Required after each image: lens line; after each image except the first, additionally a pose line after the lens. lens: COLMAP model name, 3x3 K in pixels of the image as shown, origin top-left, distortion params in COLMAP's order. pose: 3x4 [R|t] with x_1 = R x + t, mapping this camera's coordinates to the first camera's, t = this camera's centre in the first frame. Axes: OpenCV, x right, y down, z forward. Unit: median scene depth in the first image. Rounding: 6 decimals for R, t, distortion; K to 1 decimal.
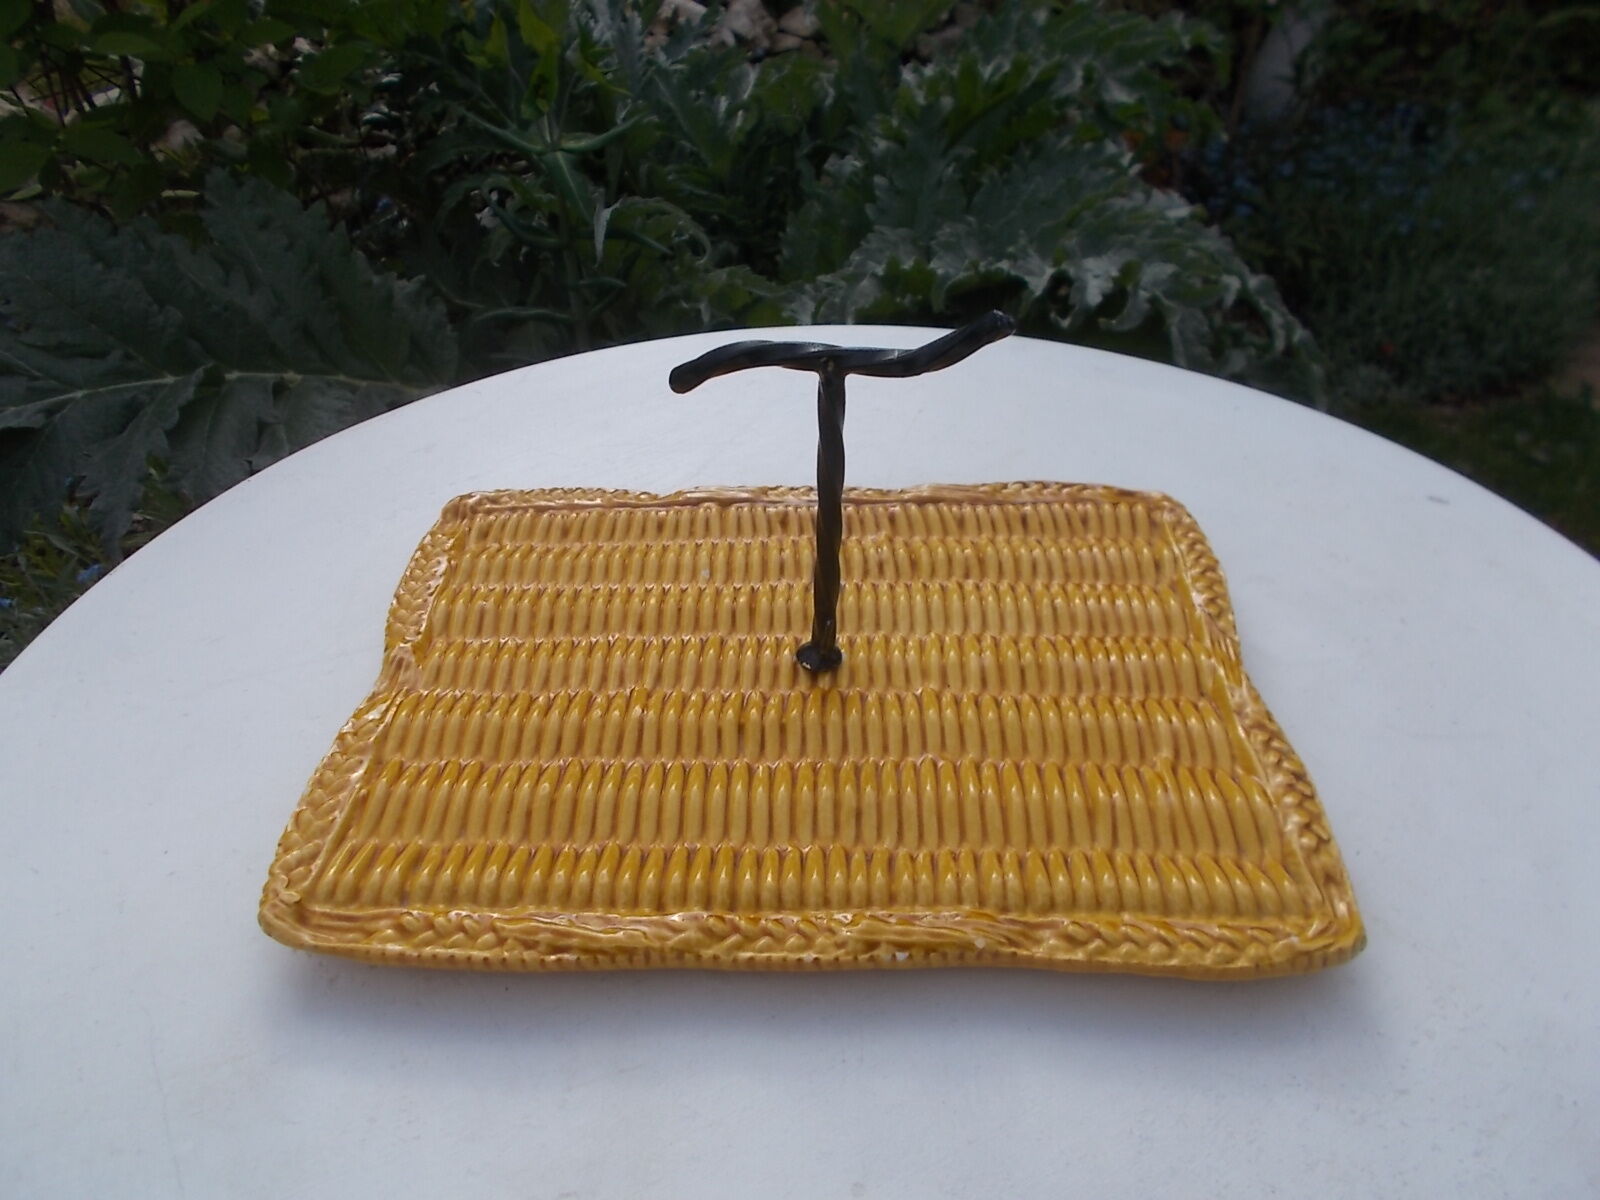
lens RADIAL K [[1205.7, 0, 811.8], [0, 1205.7, 604.1], [0, 0, 1]] dist [0.024404, -0.026482]
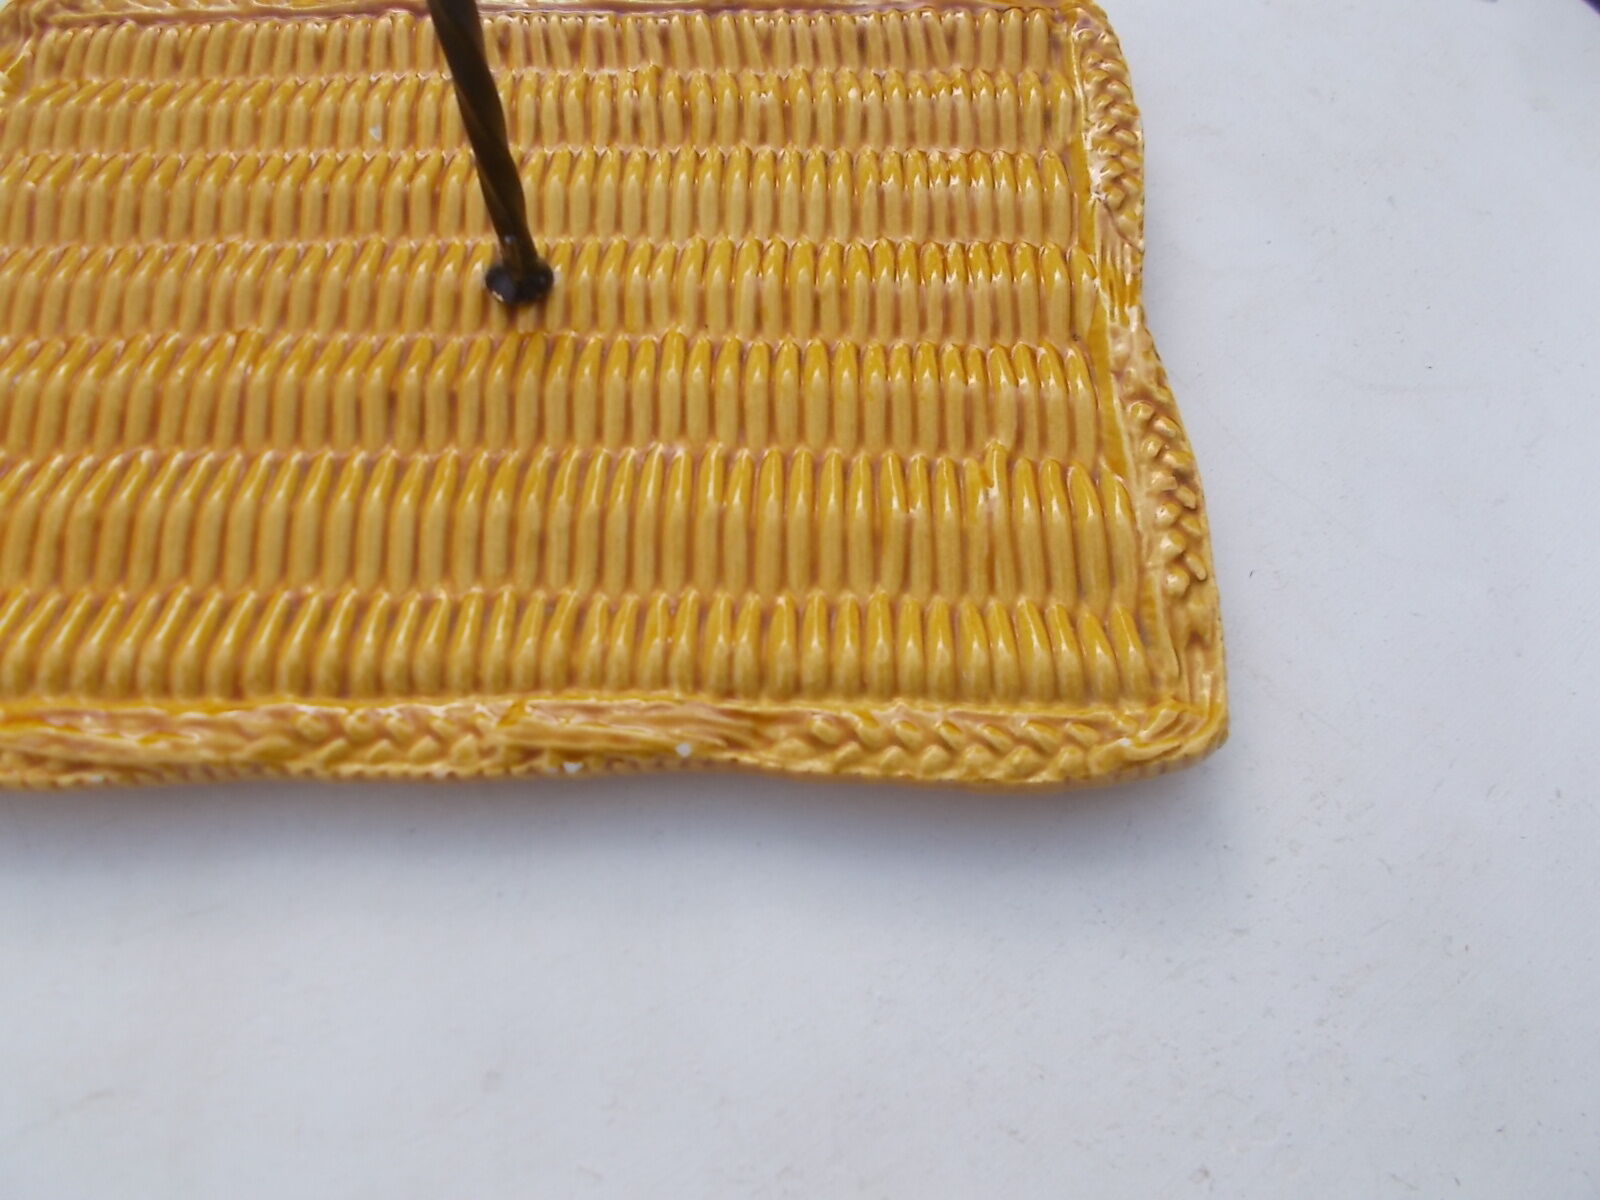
lens RADIAL K [[1205.7, 0, 790.8], [0, 1205.7, 608.6], [0, 0, 1]] dist [0.024404, -0.026482]
pose [[0.999981, -0.002688, 0.005544, 0.171242], [0.000187, 0.912633, 0.408779, -0.072936], [-0.006158, -0.408771, 0.912616, 0.333289]]
